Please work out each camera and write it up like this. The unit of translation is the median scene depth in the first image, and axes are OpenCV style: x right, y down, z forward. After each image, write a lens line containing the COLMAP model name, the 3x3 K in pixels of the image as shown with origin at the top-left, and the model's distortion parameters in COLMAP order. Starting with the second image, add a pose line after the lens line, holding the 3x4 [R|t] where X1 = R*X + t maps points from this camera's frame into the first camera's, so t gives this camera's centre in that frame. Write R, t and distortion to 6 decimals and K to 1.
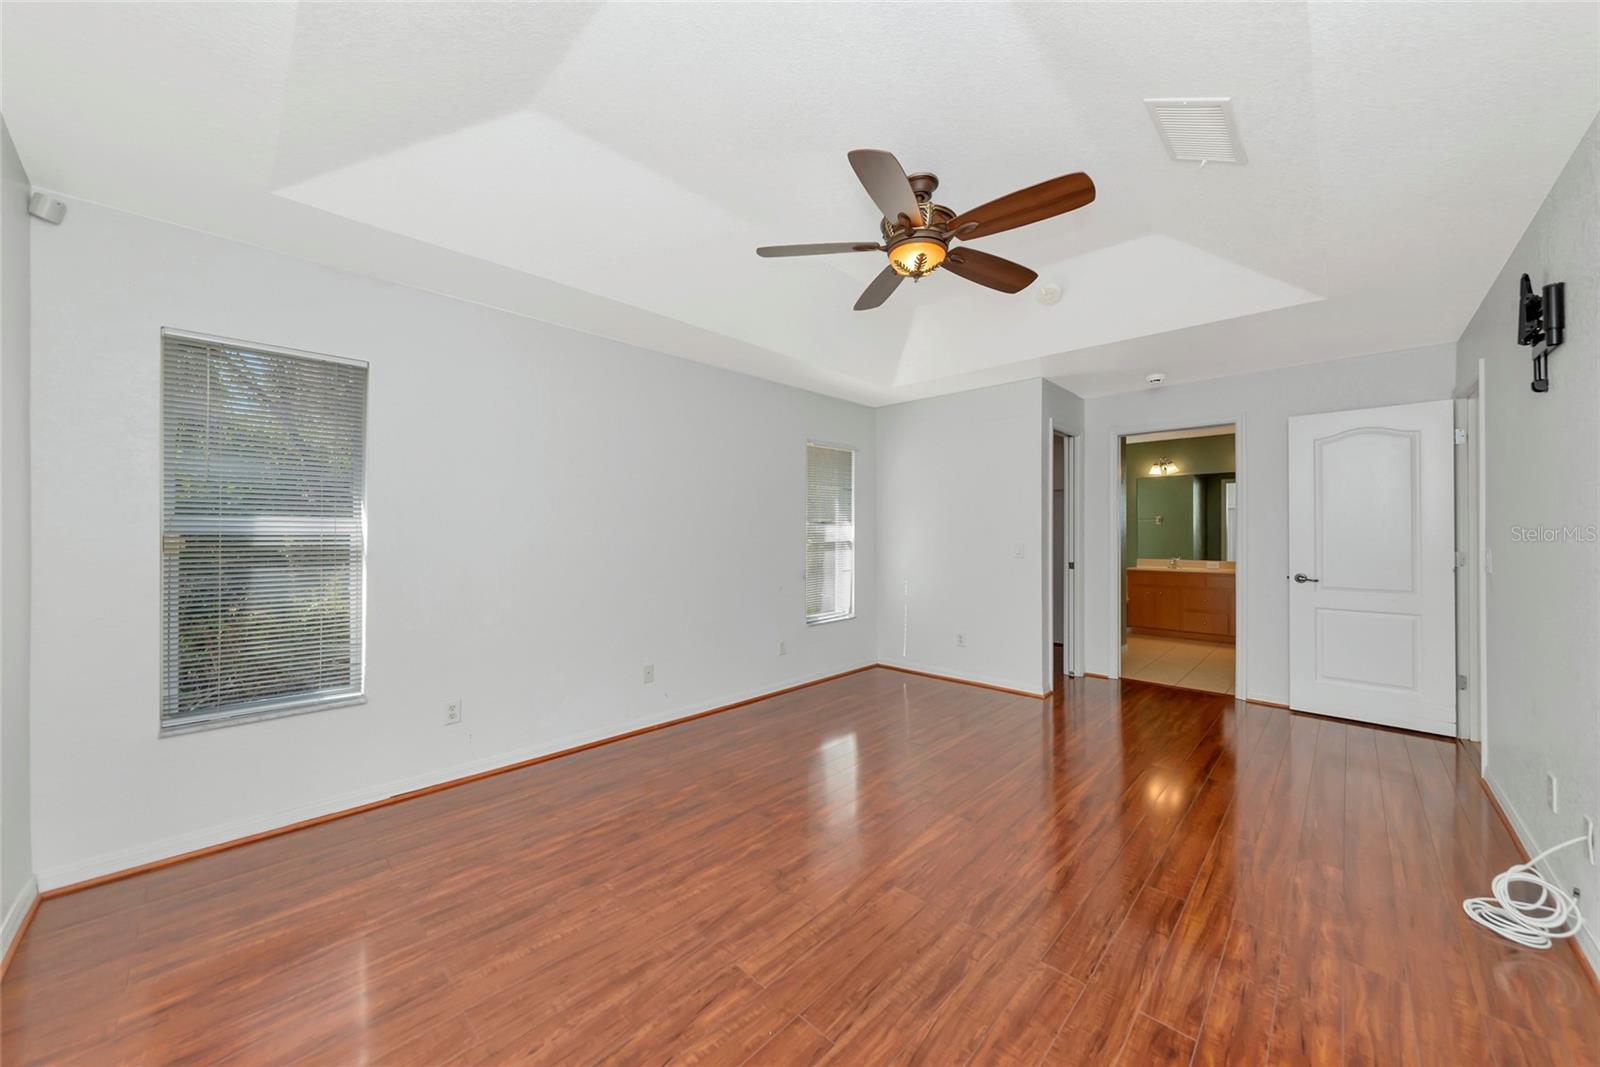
lens RADIAL K [[568.9, 0, 799.9], [0, 568.9, 528.5], [0, 0, 1]] dist [0.016198, 0.000146]
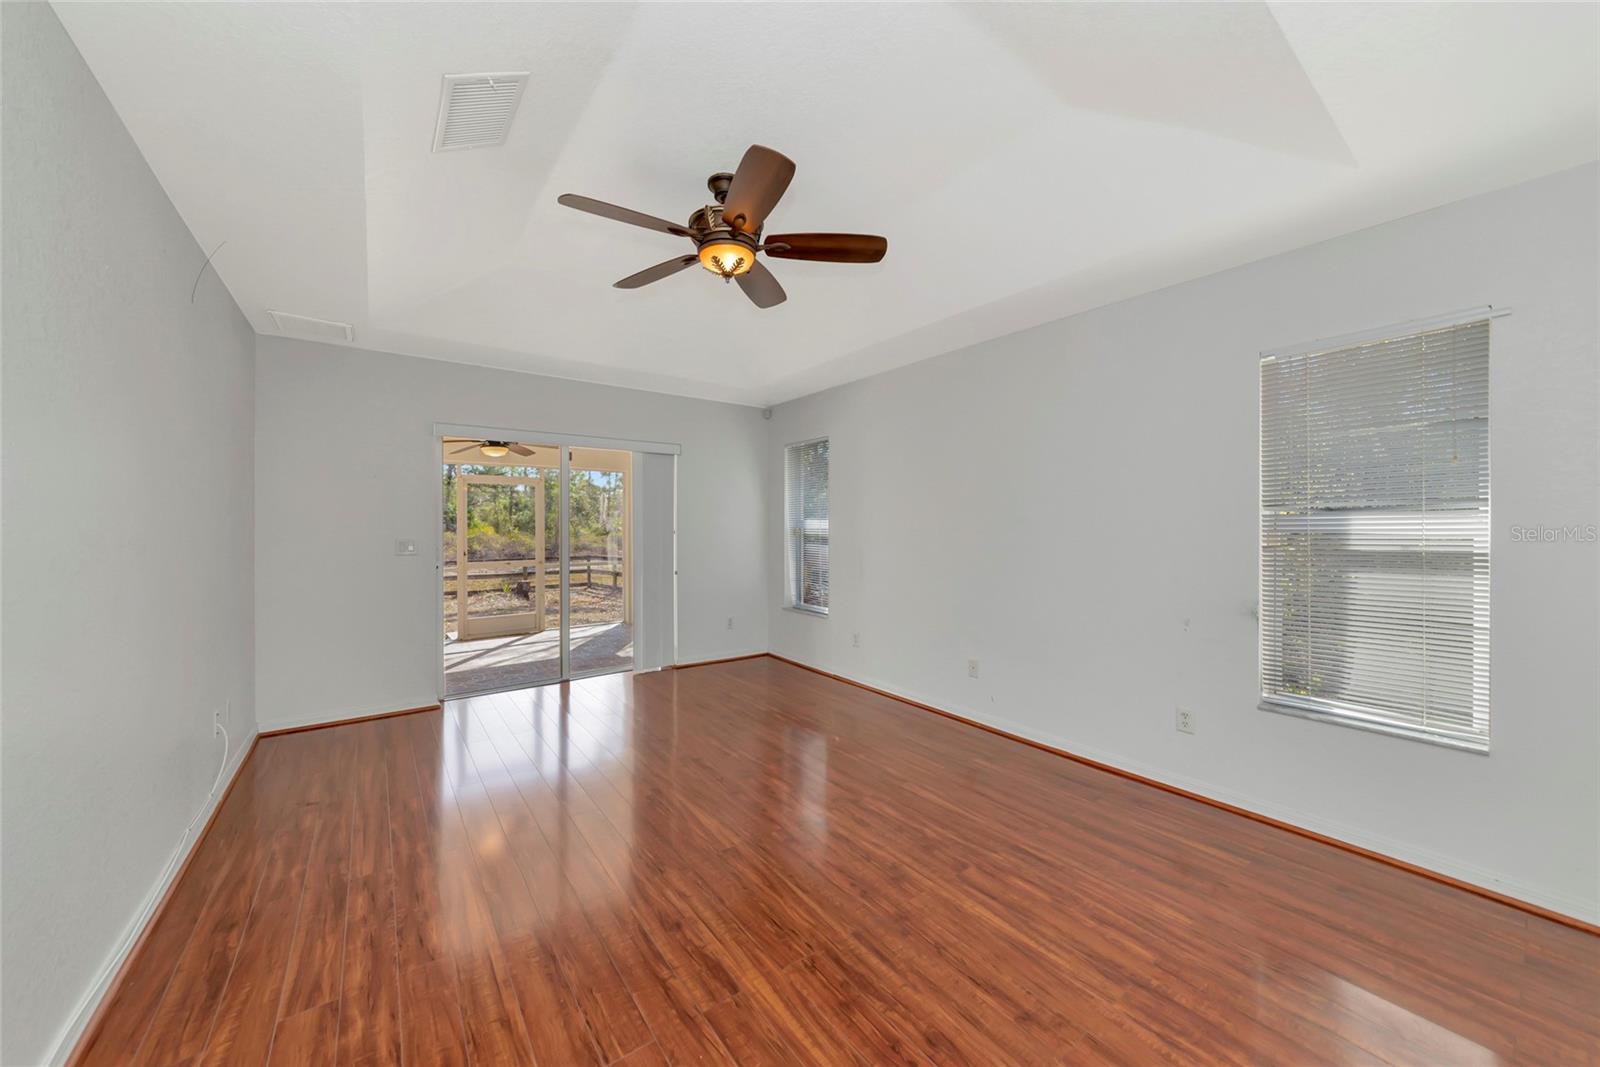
lens RADIAL K [[574.5, 0, 809.0], [0, 574.5, 536.9], [0, 0, 1]] dist [-0.000954, -0.000021]
pose [[-0.164524, 0.009888, -0.986323, 0.838491], [0.006165, 0.999941, 0.008996, 0.007475], [0.986354, -0.004600, -0.164575, 0.929224]]
